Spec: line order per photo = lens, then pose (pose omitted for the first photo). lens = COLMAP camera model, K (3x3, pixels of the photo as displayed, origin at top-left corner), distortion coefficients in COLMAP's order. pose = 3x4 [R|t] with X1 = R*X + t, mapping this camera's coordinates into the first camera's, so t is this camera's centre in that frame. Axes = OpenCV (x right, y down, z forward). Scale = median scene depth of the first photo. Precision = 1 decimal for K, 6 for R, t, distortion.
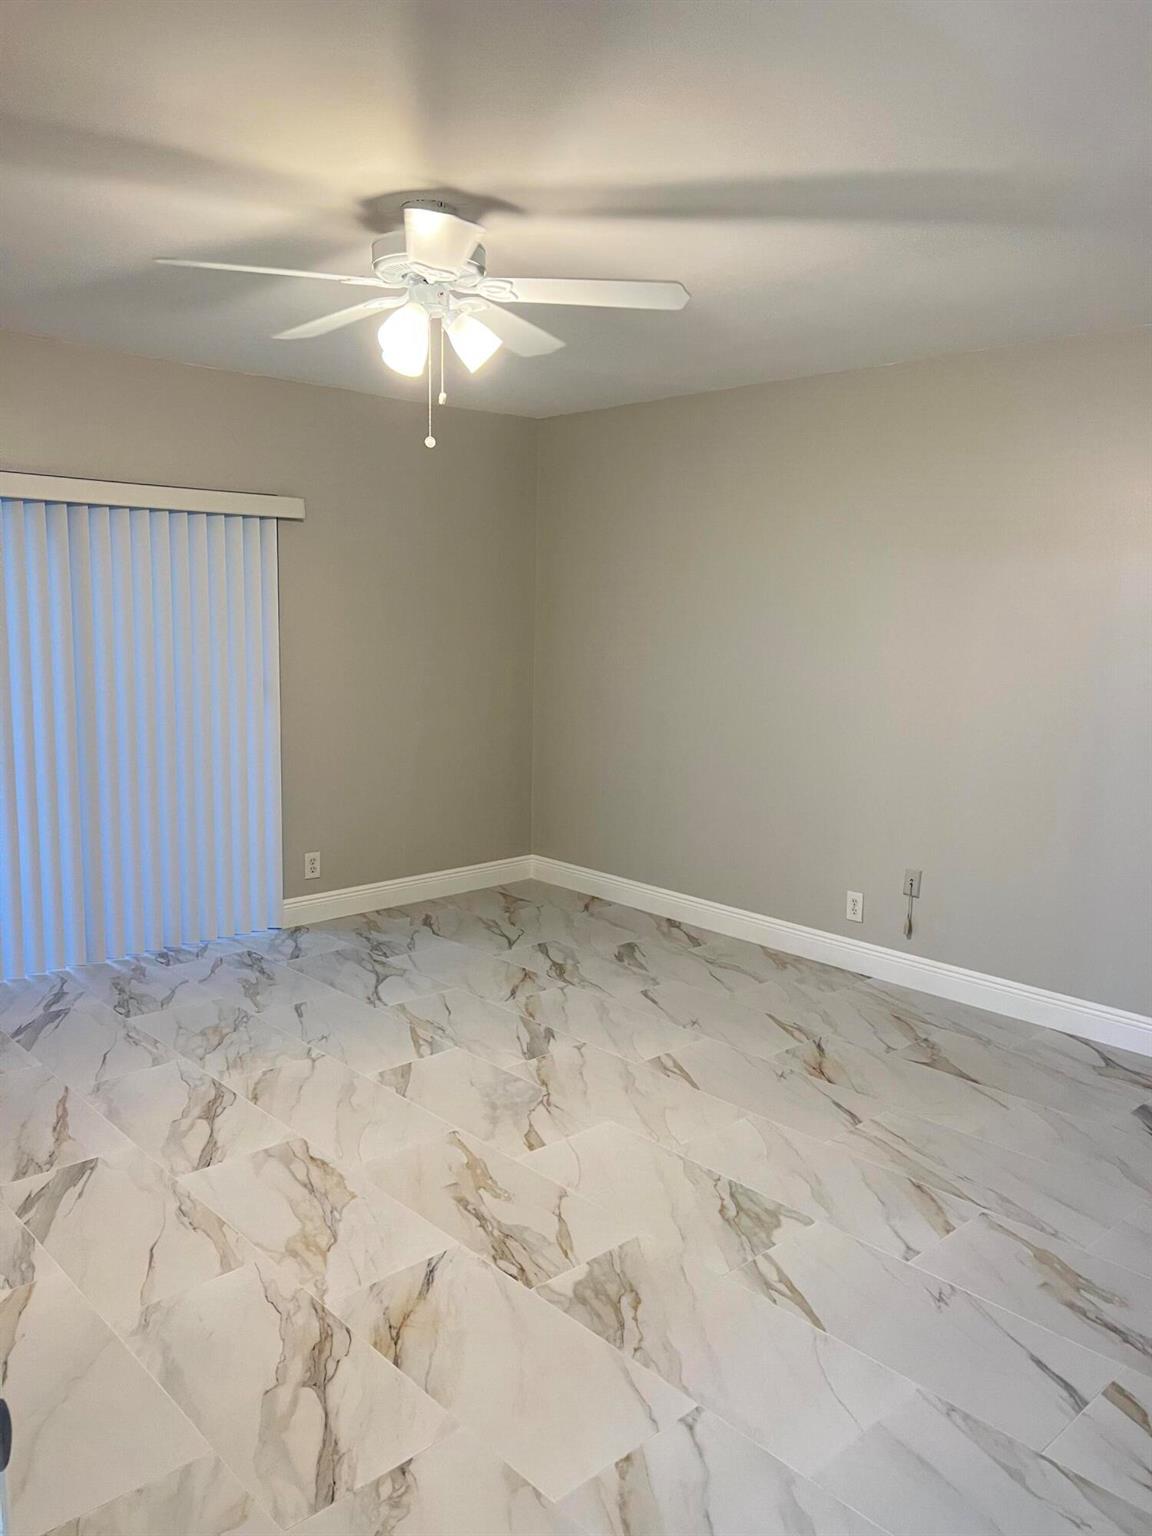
lens RADIAL K [[1171.3, 0, 585.2], [0, 1171.3, 768.8], [0, 0, 1]] dist [0.052547, -0.057640]
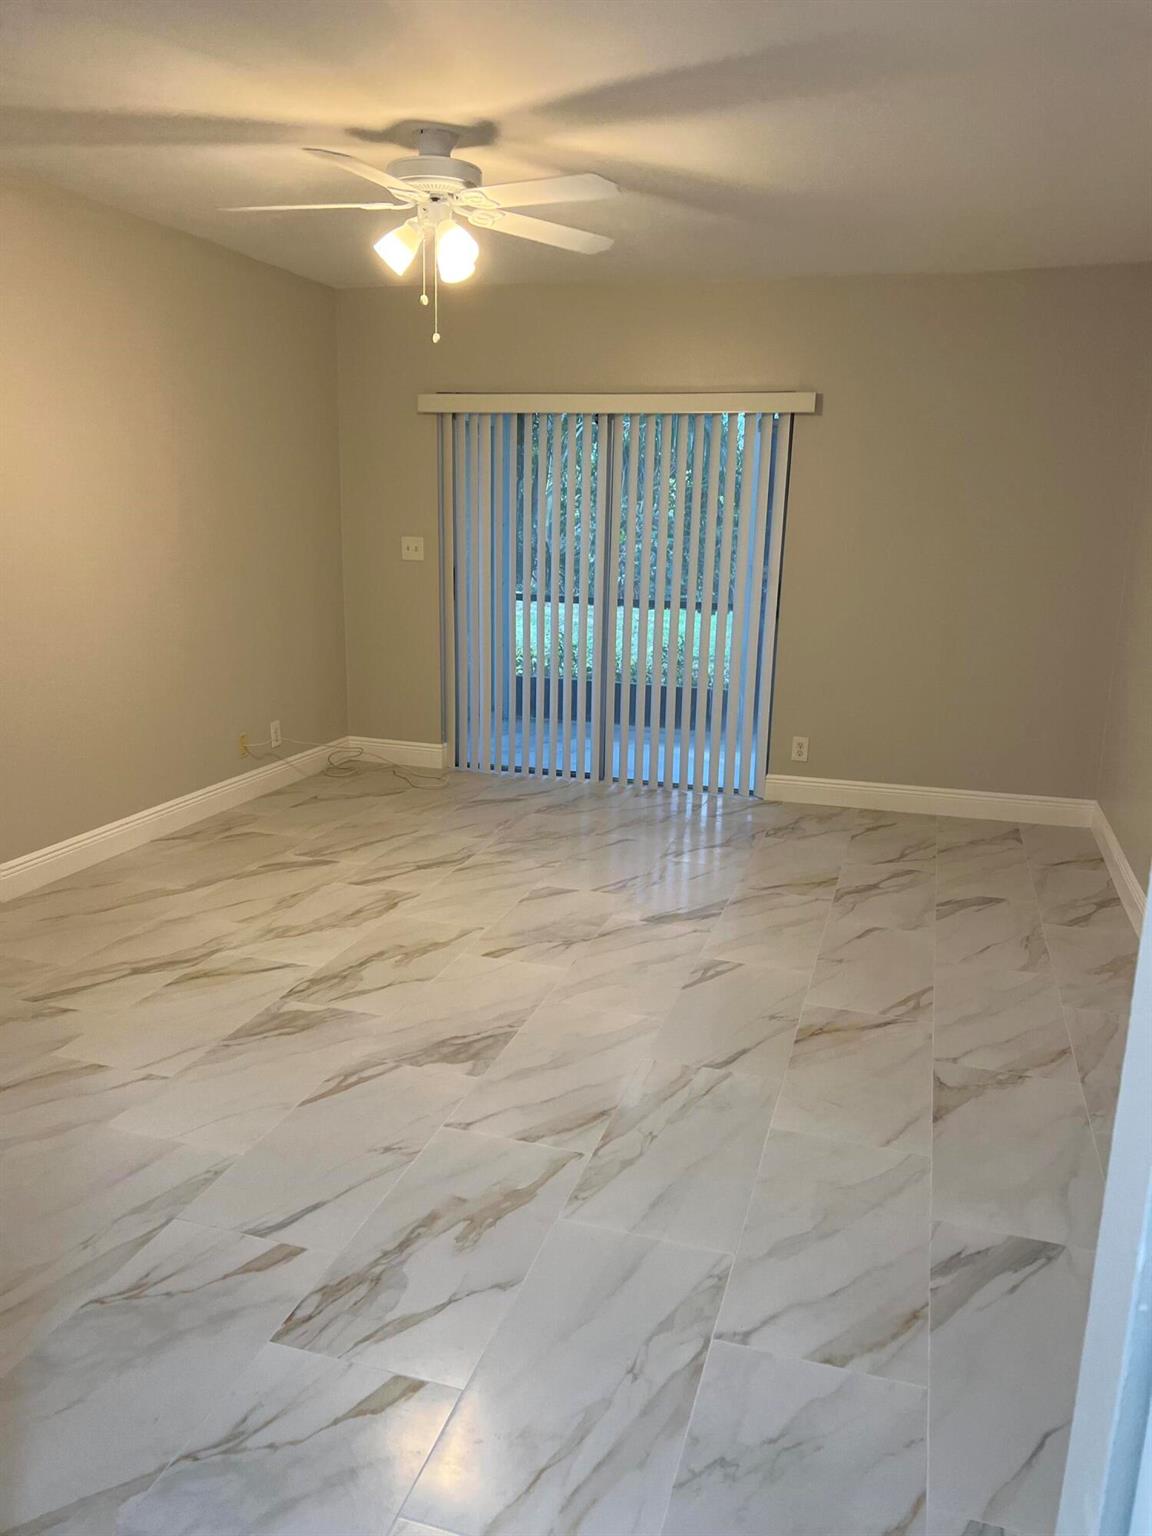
lens RADIAL K [[1171.3, 0, 577.9], [0, 1171.3, 767.3], [0, 0, 1]] dist [0.052547, -0.057640]
pose [[0.494669, 0.183591, -0.849469, 0.863174], [-0.137445, 0.981658, 0.132122, -0.020216], [0.858144, 0.051398, 0.510829, 0.445458]]
